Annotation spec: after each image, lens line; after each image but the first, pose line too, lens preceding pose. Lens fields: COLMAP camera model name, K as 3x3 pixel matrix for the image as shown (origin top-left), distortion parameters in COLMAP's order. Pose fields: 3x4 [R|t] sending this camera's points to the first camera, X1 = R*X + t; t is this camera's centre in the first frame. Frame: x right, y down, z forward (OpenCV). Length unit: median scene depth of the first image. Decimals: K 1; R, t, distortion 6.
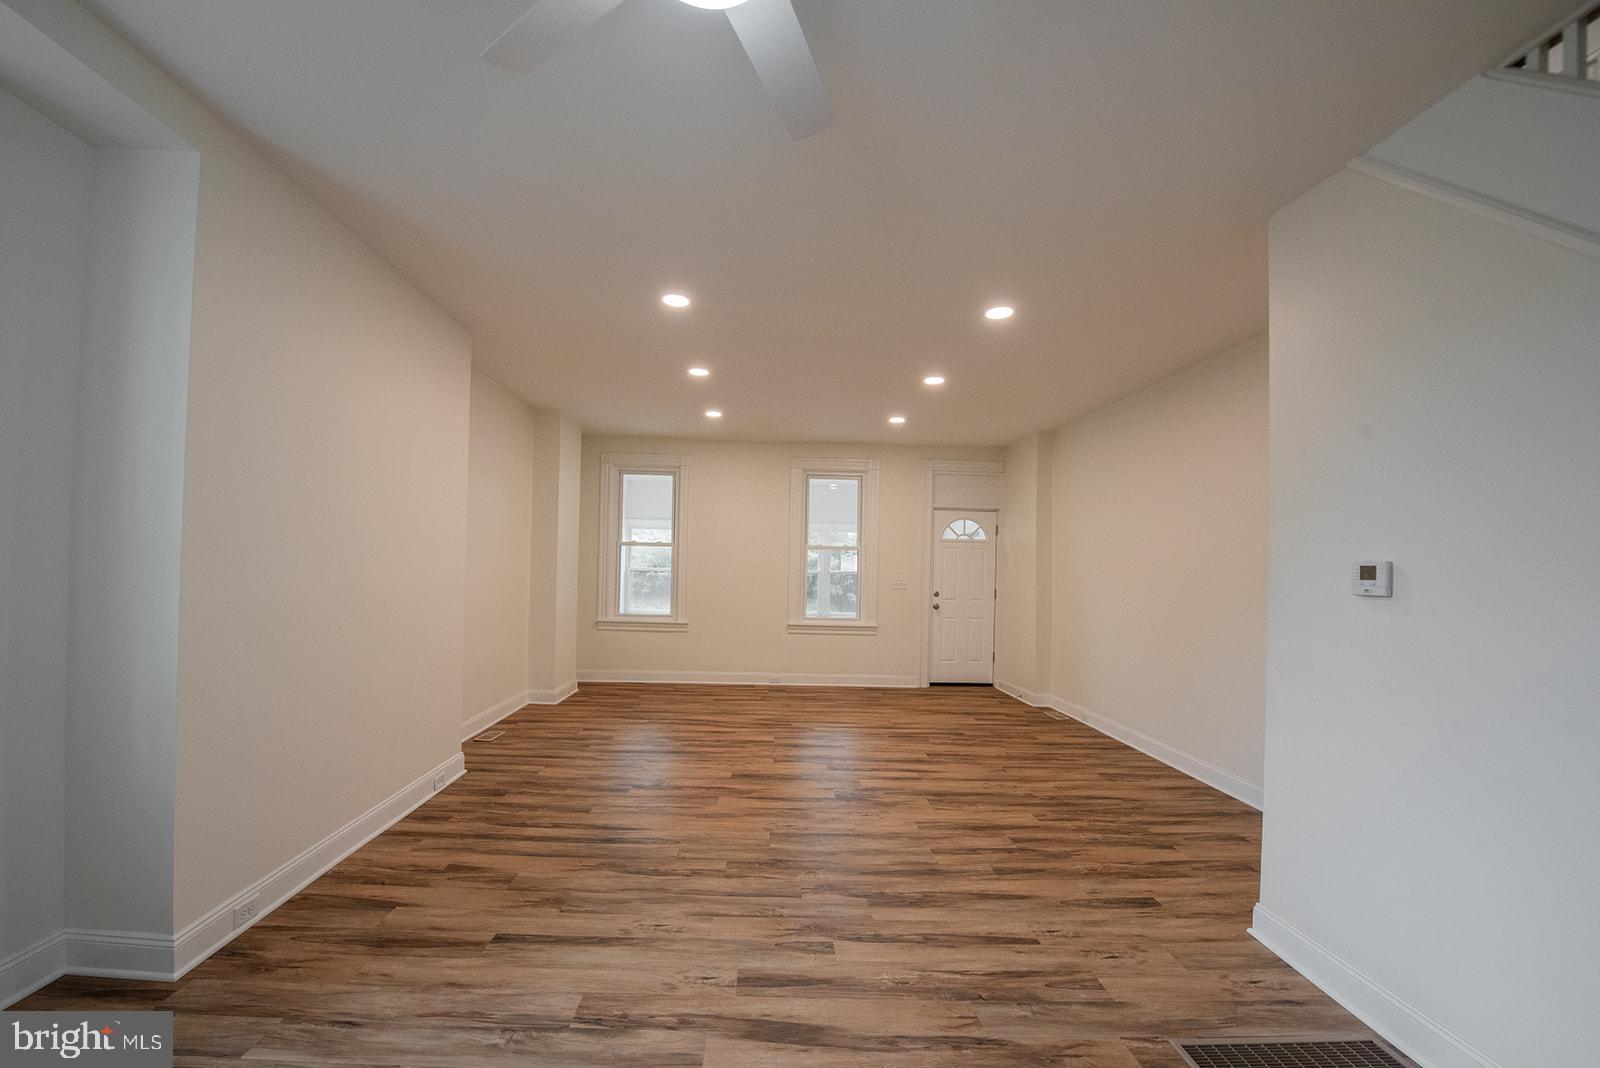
lens RADIAL K [[645.9, 0, 781.0], [0, 645.9, 562.7], [0, 0, 1]] dist [-0.015721, -0.003117]
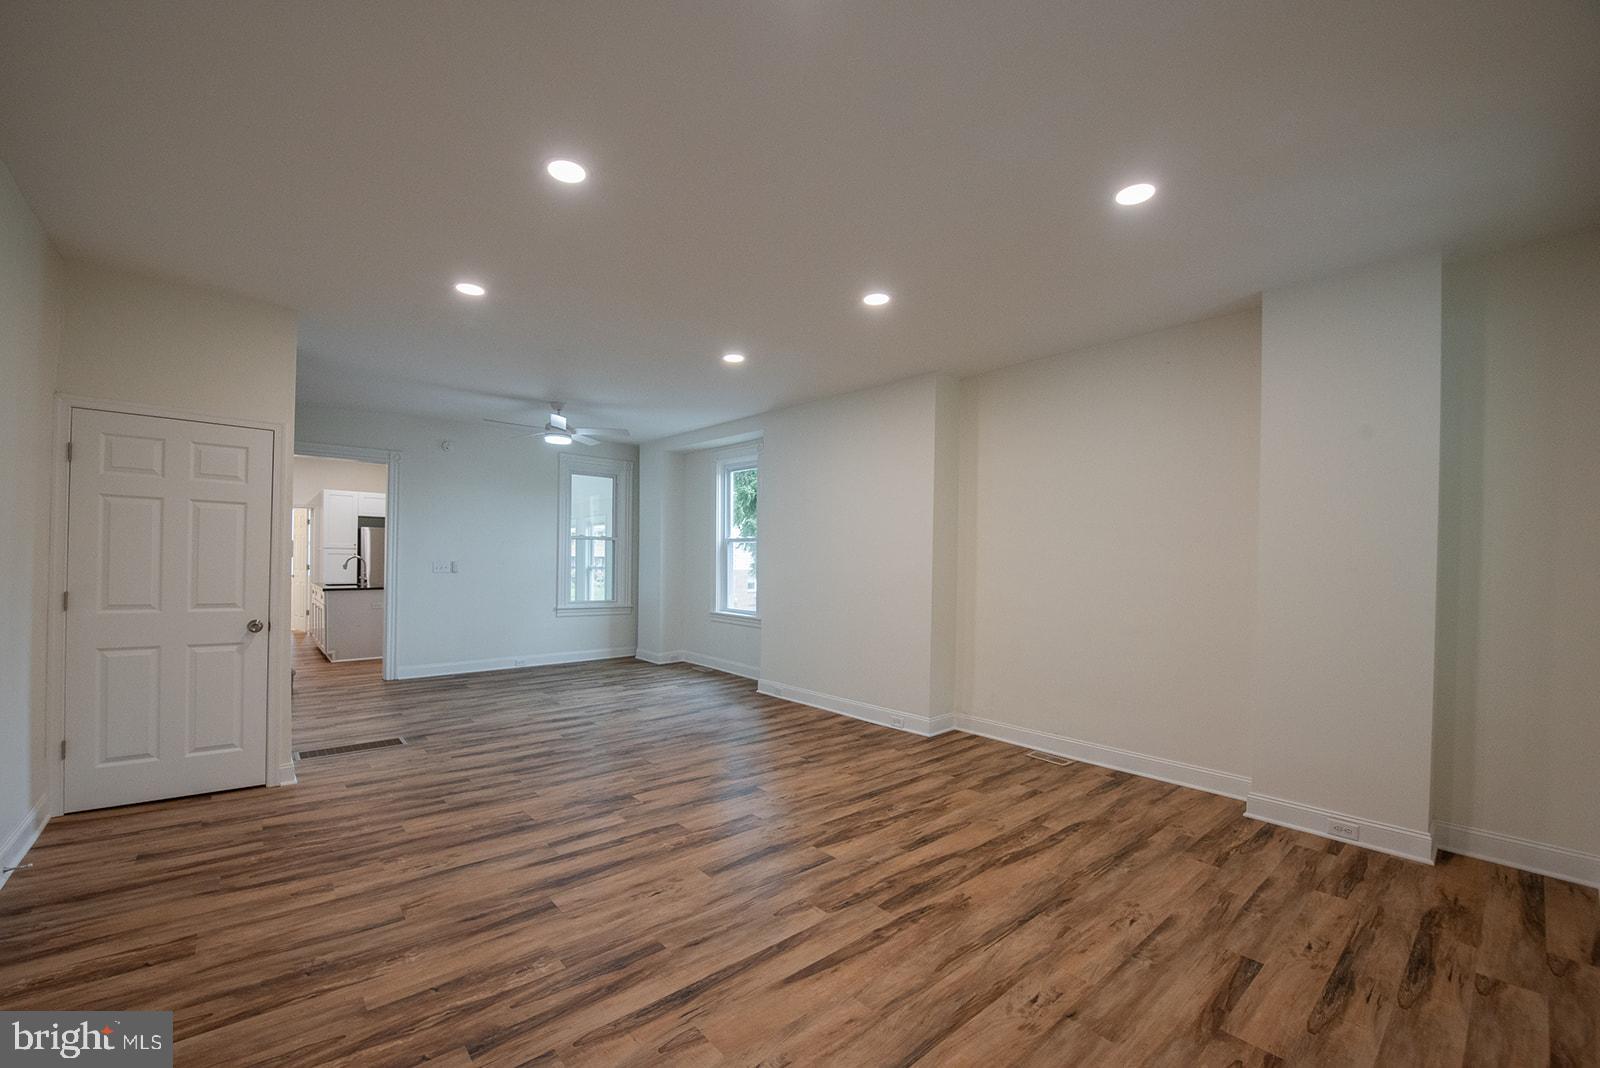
lens RADIAL K [[645.9, 0, 781.0], [0, 645.9, 562.7], [0, 0, 1]] dist [-0.015721, -0.003117]
pose [[-0.784424, -0.033394, -0.619326, 0.516427], [-0.029802, 0.999425, -0.016142, 0.030371], [0.619509, 0.005795, -0.784968, 1.898045]]
